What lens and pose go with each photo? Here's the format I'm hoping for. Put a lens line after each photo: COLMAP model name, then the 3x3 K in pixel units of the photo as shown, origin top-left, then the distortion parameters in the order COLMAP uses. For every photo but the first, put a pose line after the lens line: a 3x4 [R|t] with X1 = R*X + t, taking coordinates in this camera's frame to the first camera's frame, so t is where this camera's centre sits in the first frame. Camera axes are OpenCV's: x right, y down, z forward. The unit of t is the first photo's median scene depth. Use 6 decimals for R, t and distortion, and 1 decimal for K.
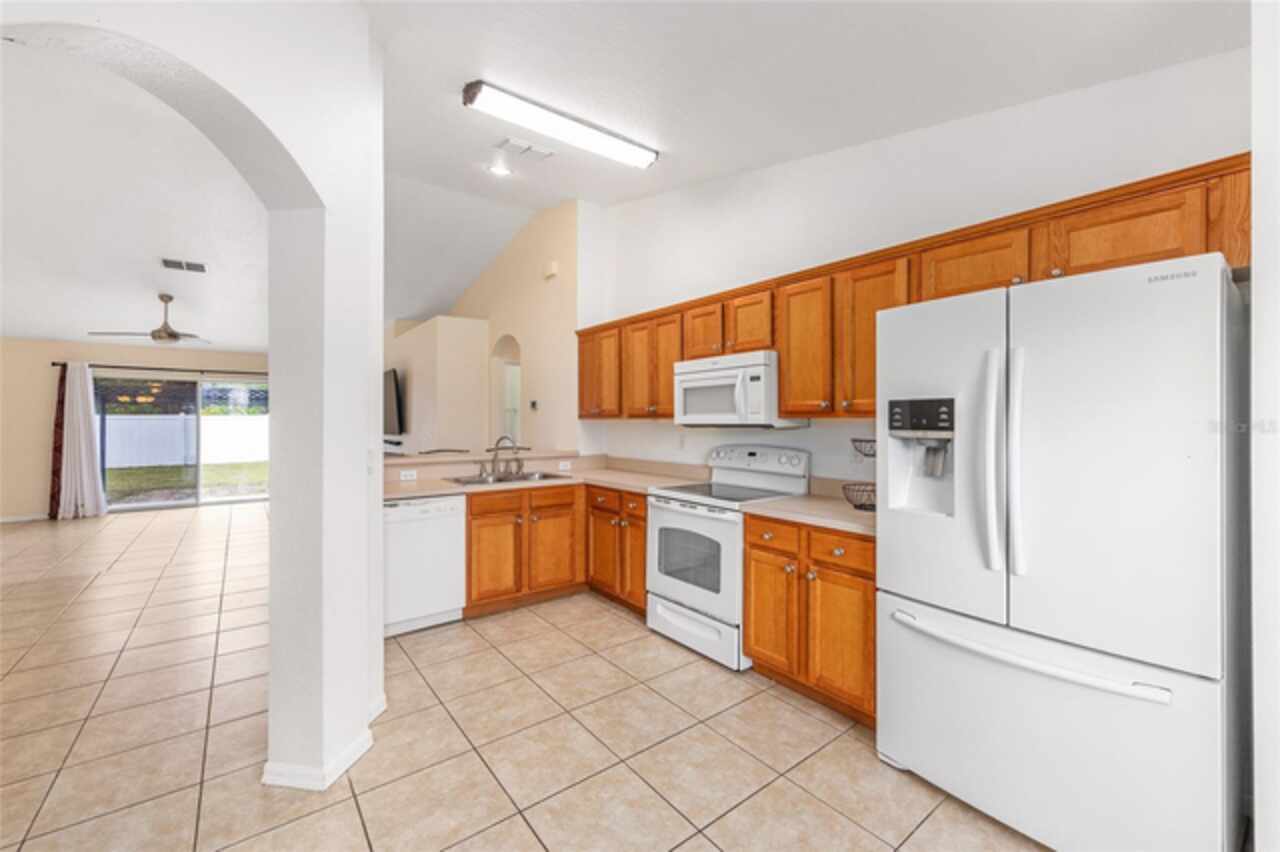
lens RADIAL K [[513.8, 0, 640.0], [0, 513.8, 426.0], [0, 0, 1]] dist [0.000896, 0.000228]
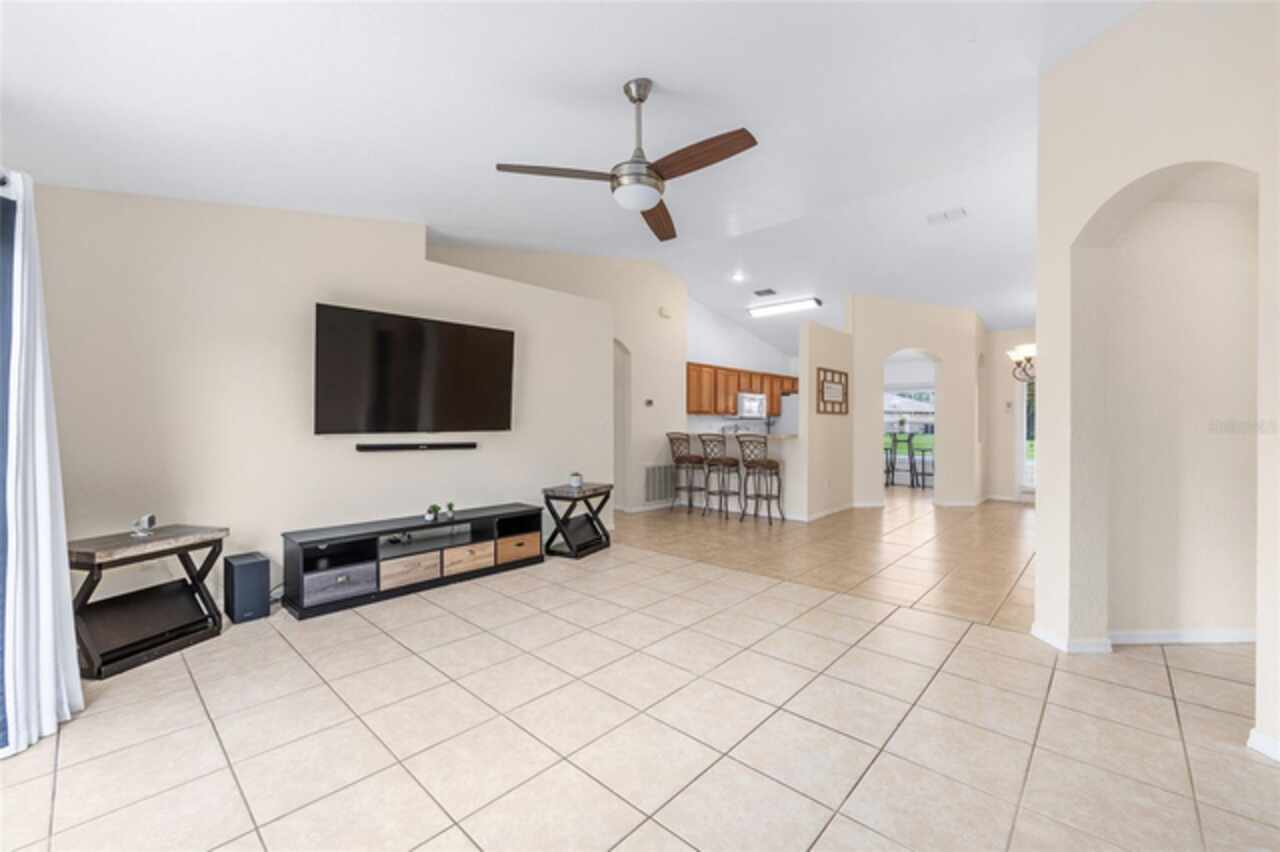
lens RADIAL K [[513.8, 0, 640.0], [0, 513.8, 426.0], [0, 0, 1]] dist [0.000896, 0.000228]
pose [[-0.155226, 0.003113, 0.987874, -1.164416], [0.009637, 0.999952, -0.001637, 0.016049], [-0.987832, 0.009266, -0.155248, 0.940601]]
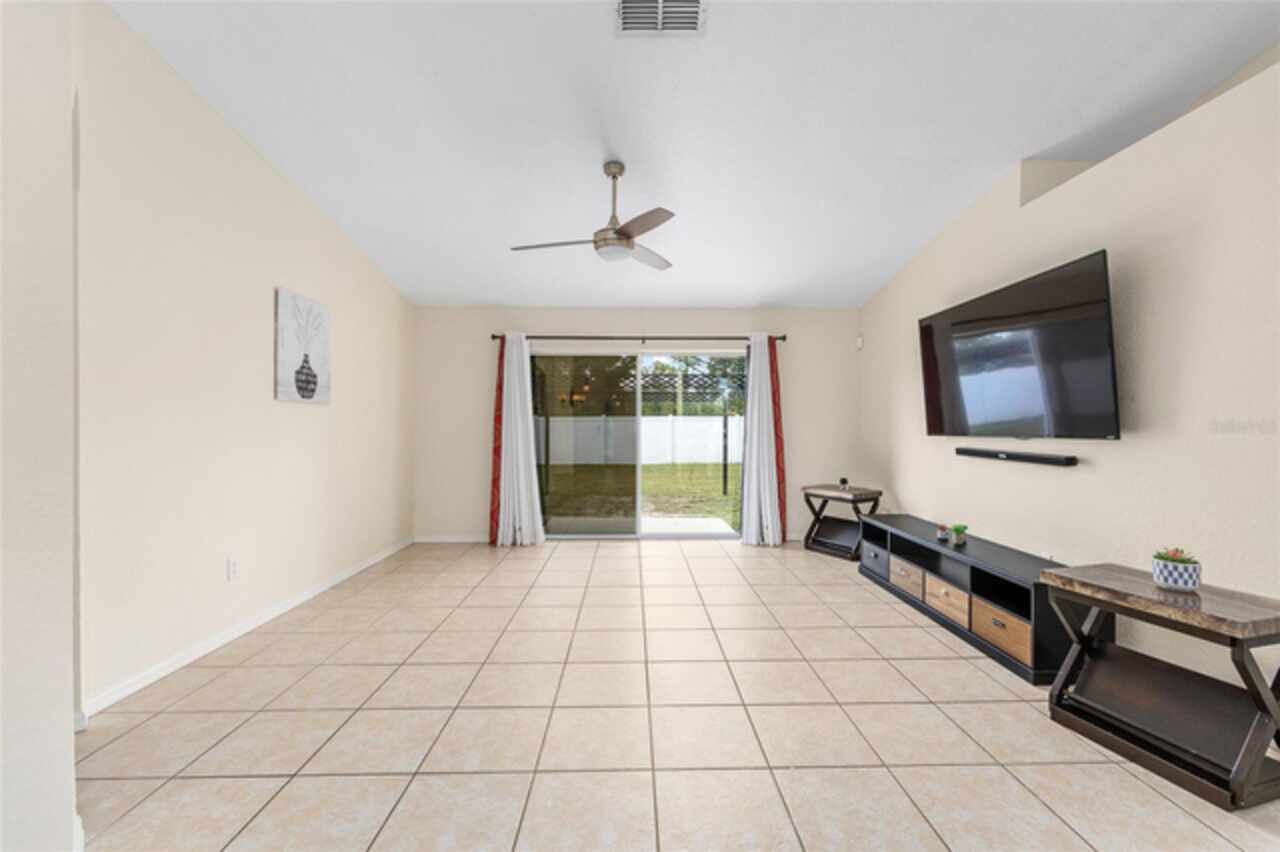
lens RADIAL K [[511.4, 0, 643.4], [0, 511.4, 429.3], [0, 0, 1]] dist [-0.000921, 0.000098]
pose [[0.804215, 0.001583, -0.594336, -0.523663], [0.001289, 0.999989, 0.004406, 0.010589], [0.594336, -0.004310, 0.804205, 0.532824]]
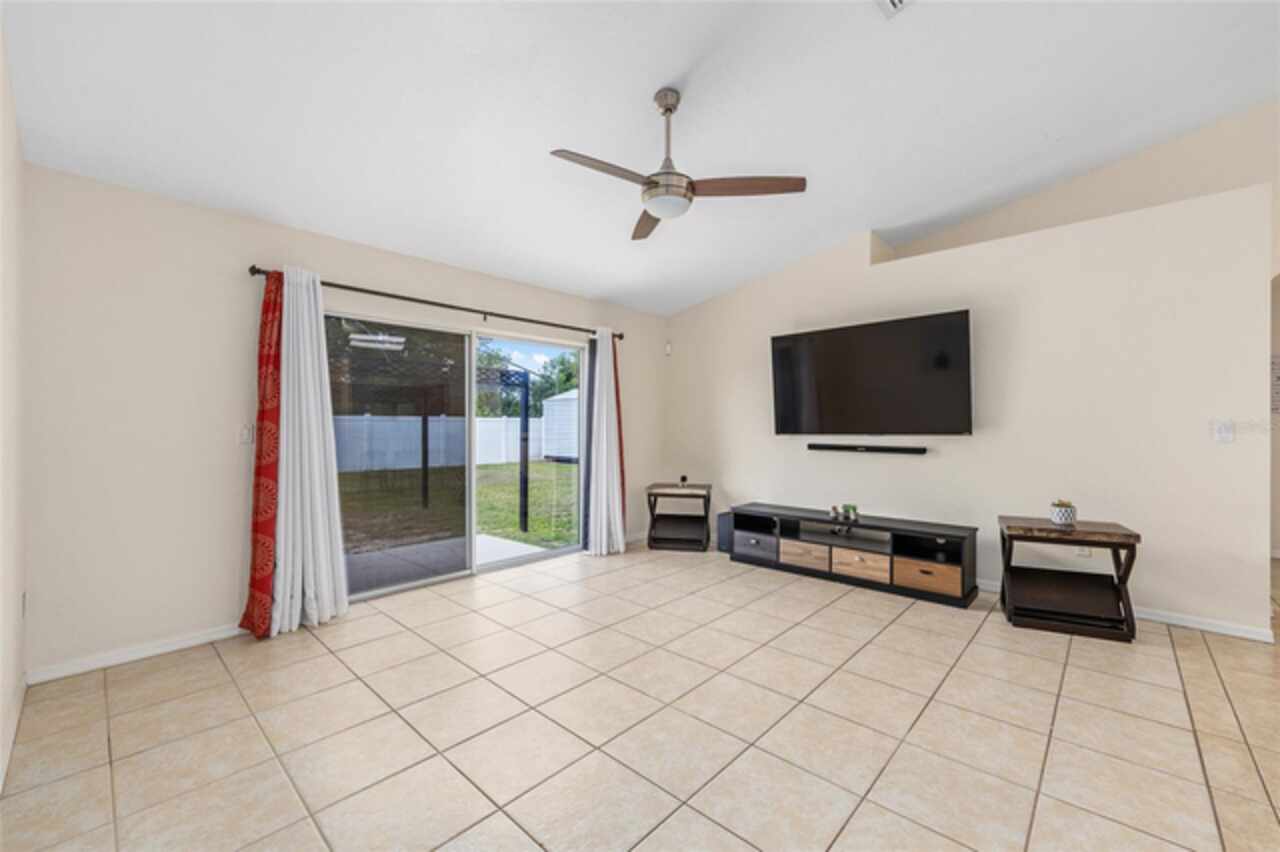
lens RADIAL K [[513.8, 0, 640.0], [0, 513.8, 426.0], [0, 0, 1]] dist [0.000896, 0.000228]
pose [[0.987104, -0.003567, 0.160043, -0.897260], [0.004282, 0.999982, -0.004119, 0.011101], [-0.160026, 0.004751, 0.987101, 0.531568]]
